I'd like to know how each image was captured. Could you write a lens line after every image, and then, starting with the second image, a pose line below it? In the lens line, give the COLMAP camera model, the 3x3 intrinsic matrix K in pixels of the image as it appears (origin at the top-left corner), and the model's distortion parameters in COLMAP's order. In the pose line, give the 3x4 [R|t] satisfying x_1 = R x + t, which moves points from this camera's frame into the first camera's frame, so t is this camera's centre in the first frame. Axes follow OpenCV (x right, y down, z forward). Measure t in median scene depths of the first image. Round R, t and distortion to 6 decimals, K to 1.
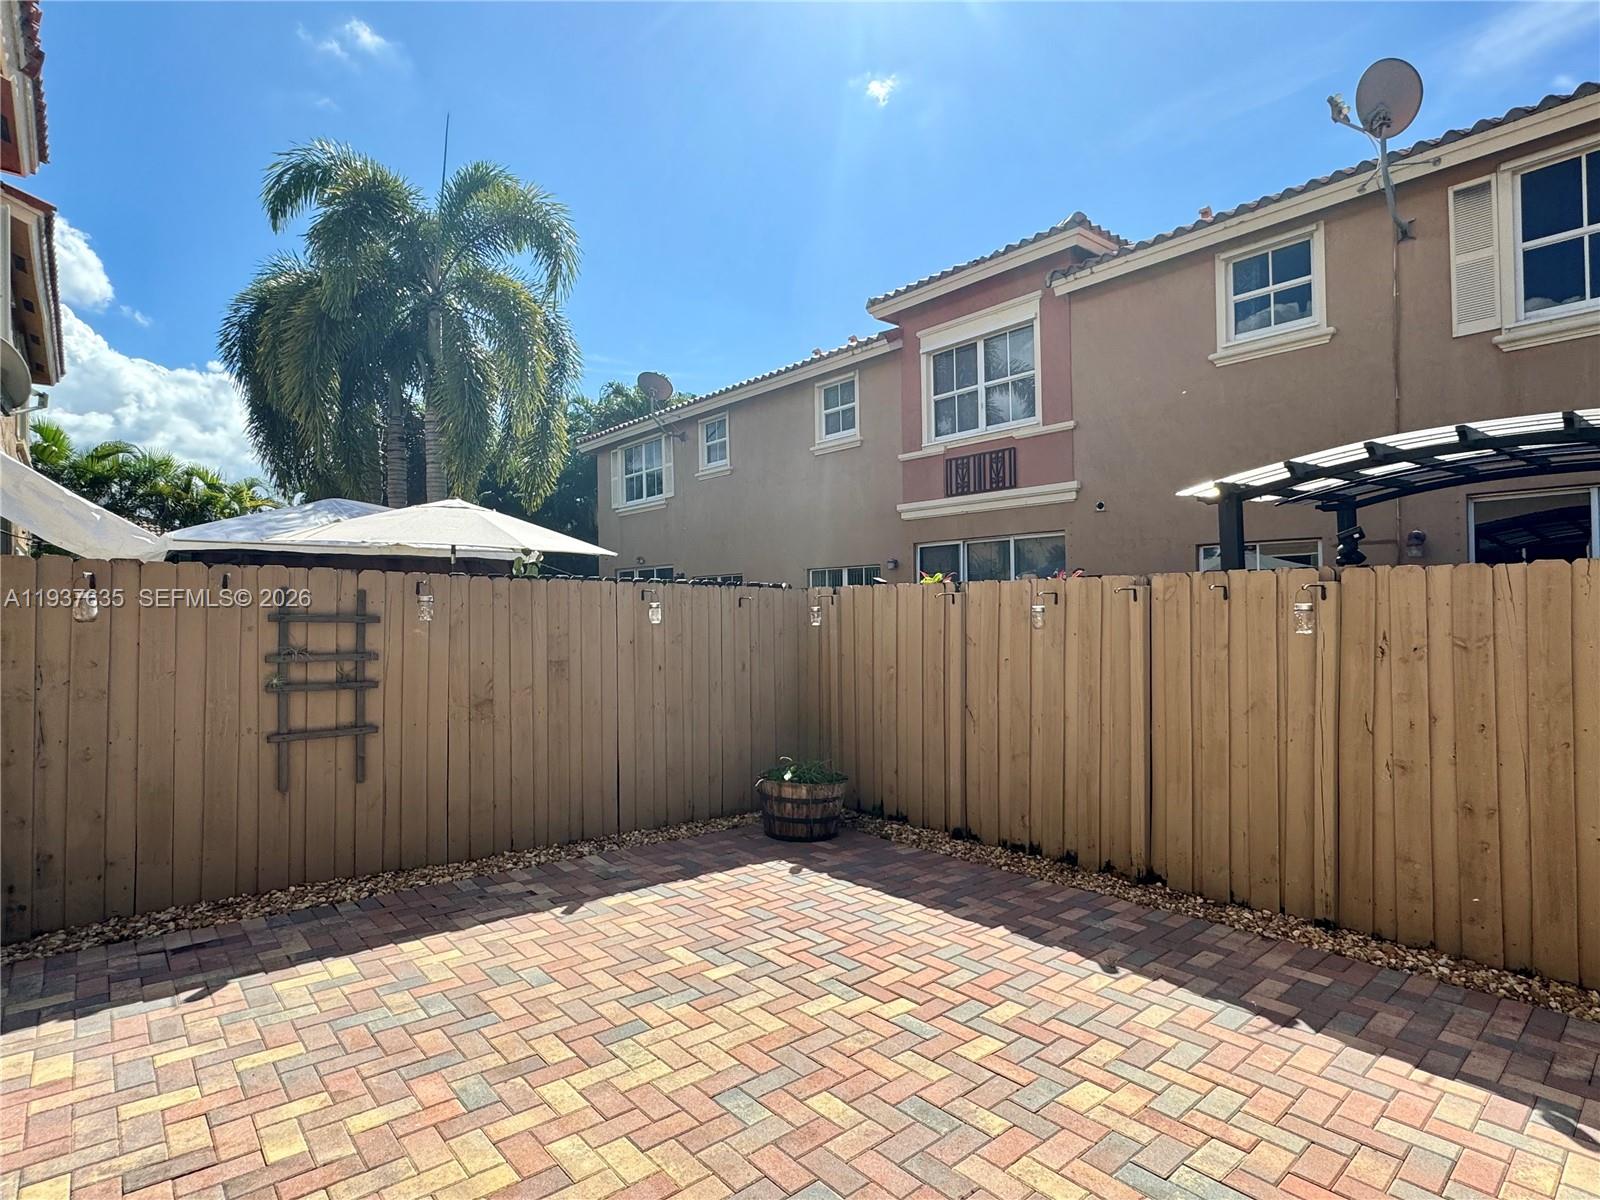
lens RADIAL K [[816.3, 0, 802.8], [0, 816.3, 599.5], [0, 0, 1]] dist [-0.002934, 0.000134]
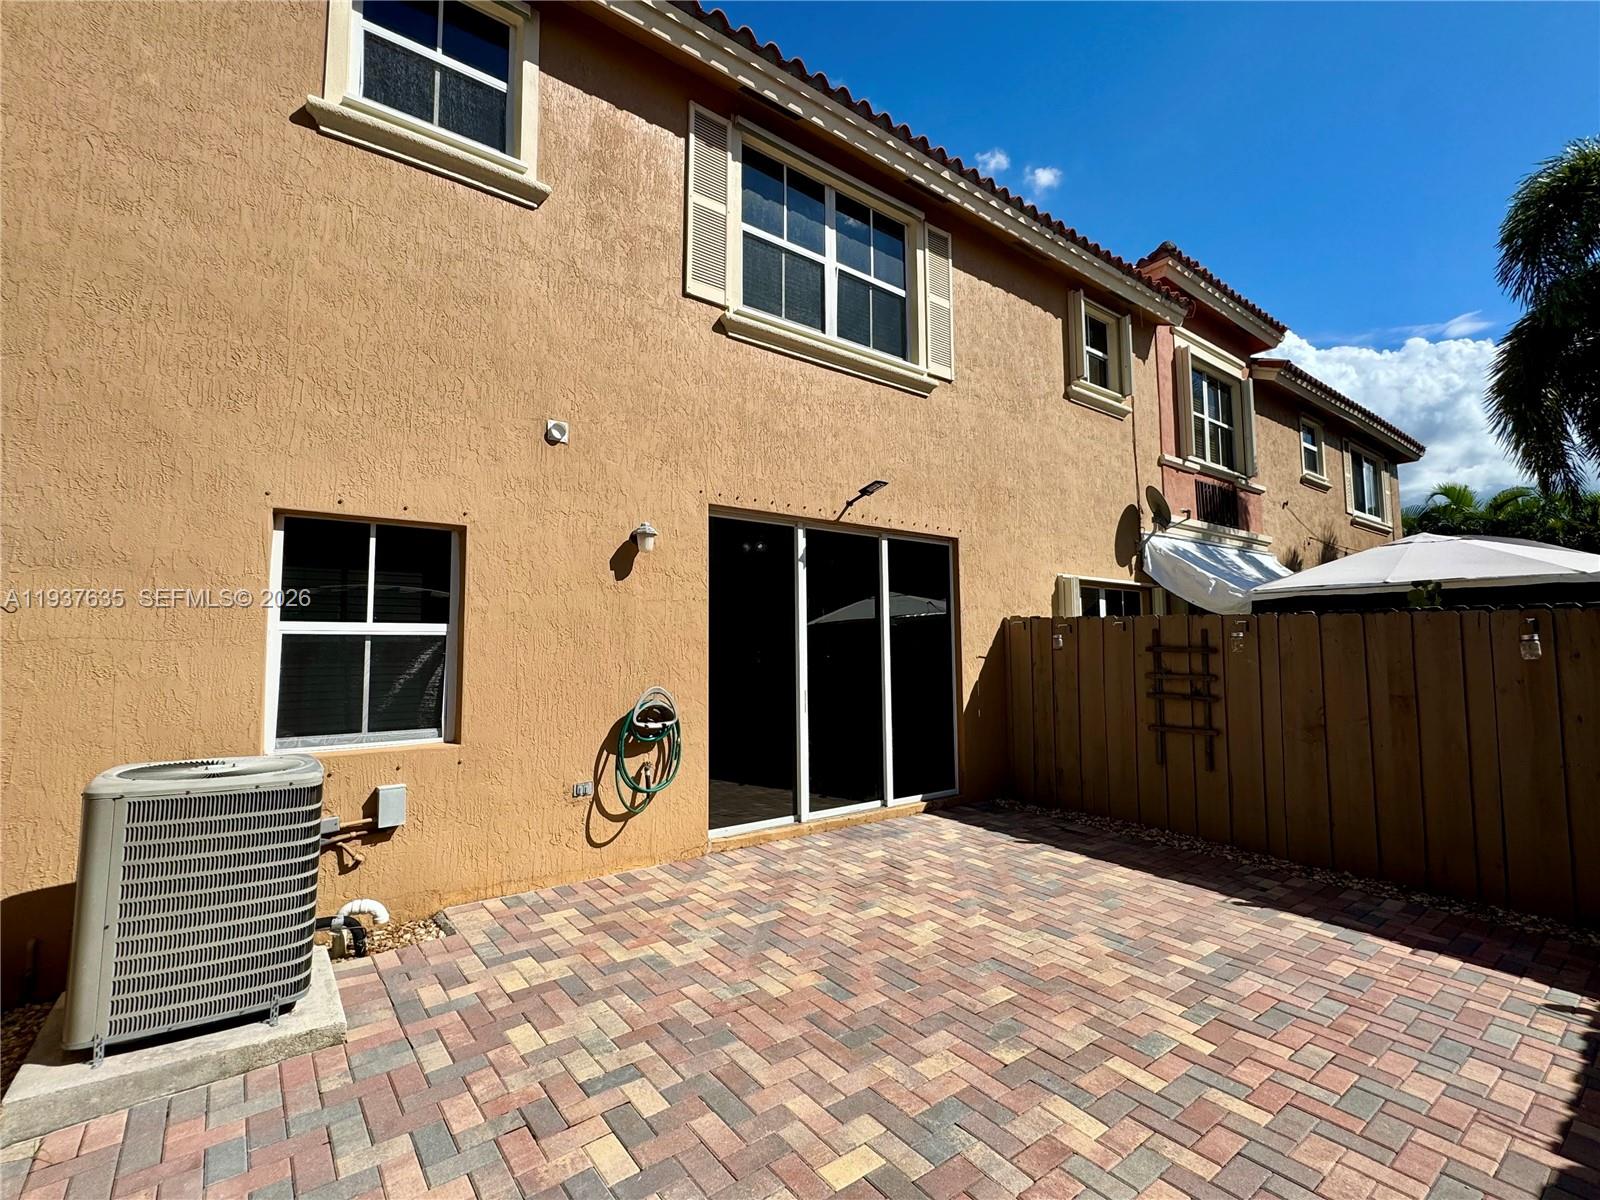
lens RADIAL K [[737.2, 0, 802.3], [0, 737.2, 593.6], [0, 0, 1]] dist [-0.003454, 0.002264]
pose [[-0.055650, -0.066221, -0.996252, 0.839592], [0.013644, 0.997655, -0.067076, 0.002961], [0.998357, -0.017325, -0.054616, 0.448431]]
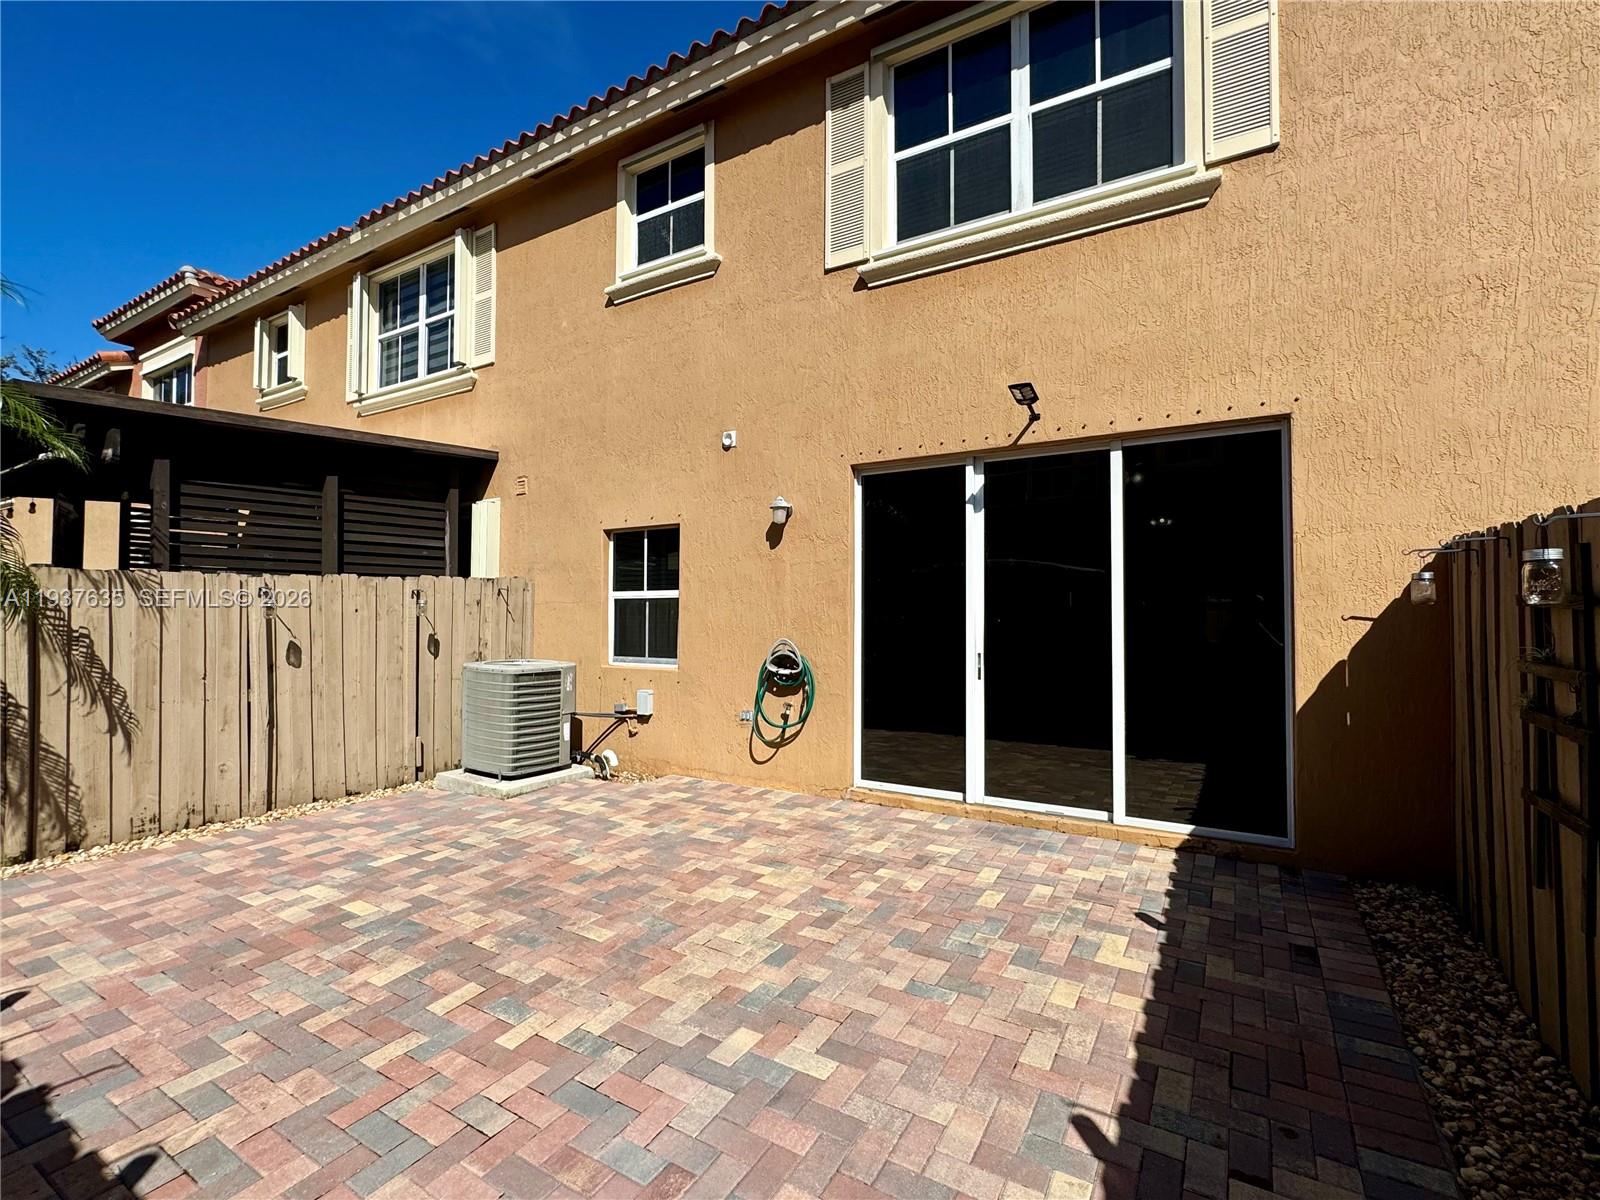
lens RADIAL K [[737.2, 0, 796.7], [0, 737.2, 597.0], [0, 0, 1]] dist [-0.003454, 0.002264]
pose [[-0.954280, 0.001953, -0.298907, 0.053145], [0.011254, 0.999504, -0.029398, 0.032984], [0.298701, -0.031418, -0.953829, 1.459788]]
